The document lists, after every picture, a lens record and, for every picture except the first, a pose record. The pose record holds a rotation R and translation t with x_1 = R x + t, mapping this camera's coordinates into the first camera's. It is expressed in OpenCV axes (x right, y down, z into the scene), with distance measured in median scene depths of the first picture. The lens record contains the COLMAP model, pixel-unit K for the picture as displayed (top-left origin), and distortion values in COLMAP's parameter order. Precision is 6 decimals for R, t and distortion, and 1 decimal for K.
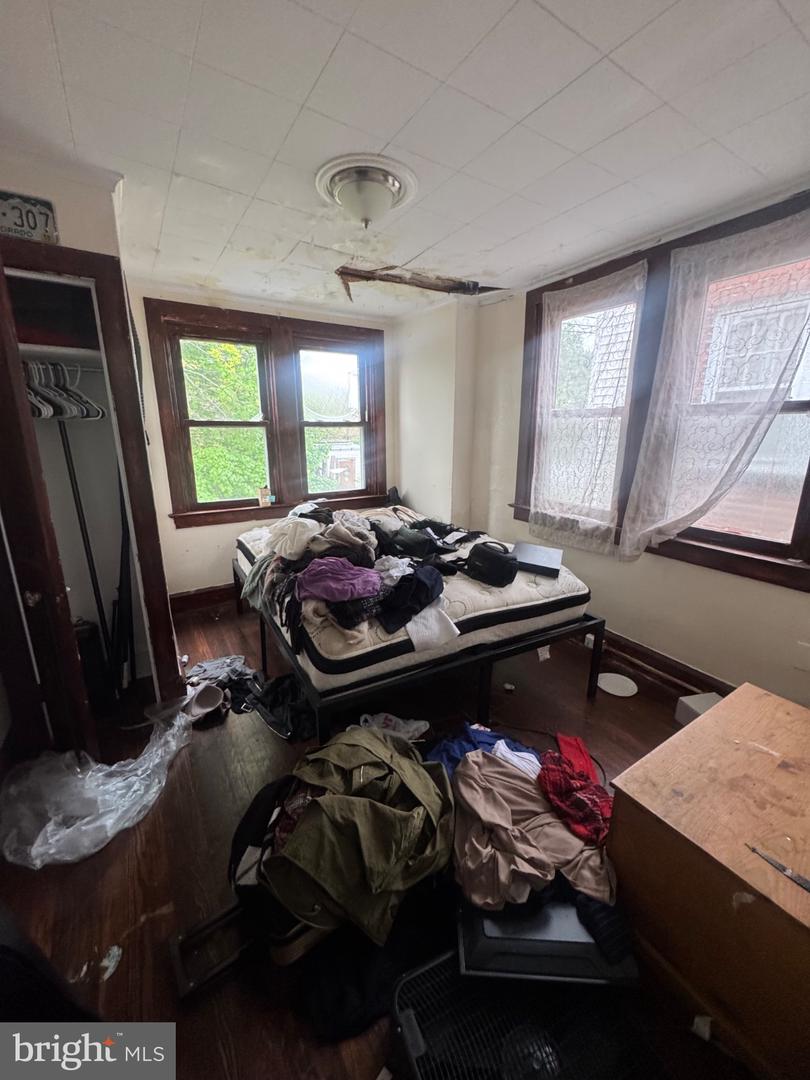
lens RADIAL K [[436.2, 0, 405.0], [0, 436.2, 540.0], [0, 0, 1]] dist [0.001007, -0.000011]
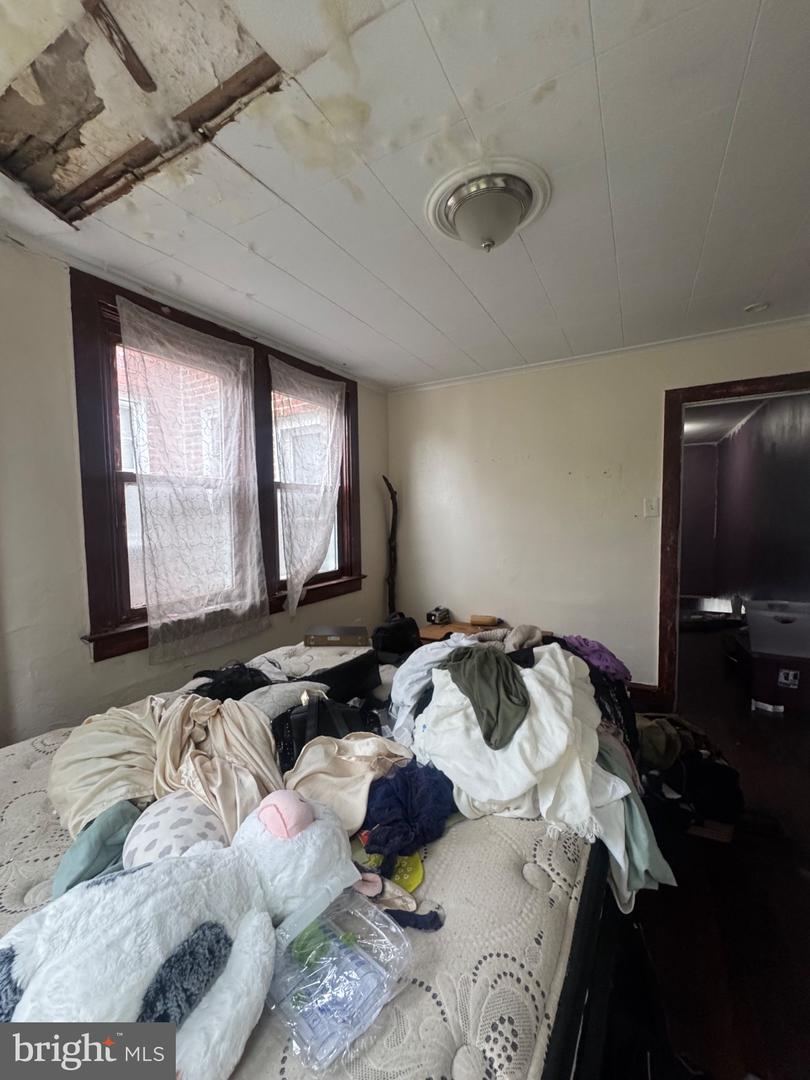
lens RADIAL K [[436.2, 0, 405.0], [0, 436.2, 540.0], [0, 0, 1]] dist [0.001007, -0.000011]
pose [[-0.459854, -0.058909, 0.886039, -0.523038], [0.236791, 0.953533, 0.186291, -0.263902], [-0.855841, 0.295473, -0.424537, 1.115079]]
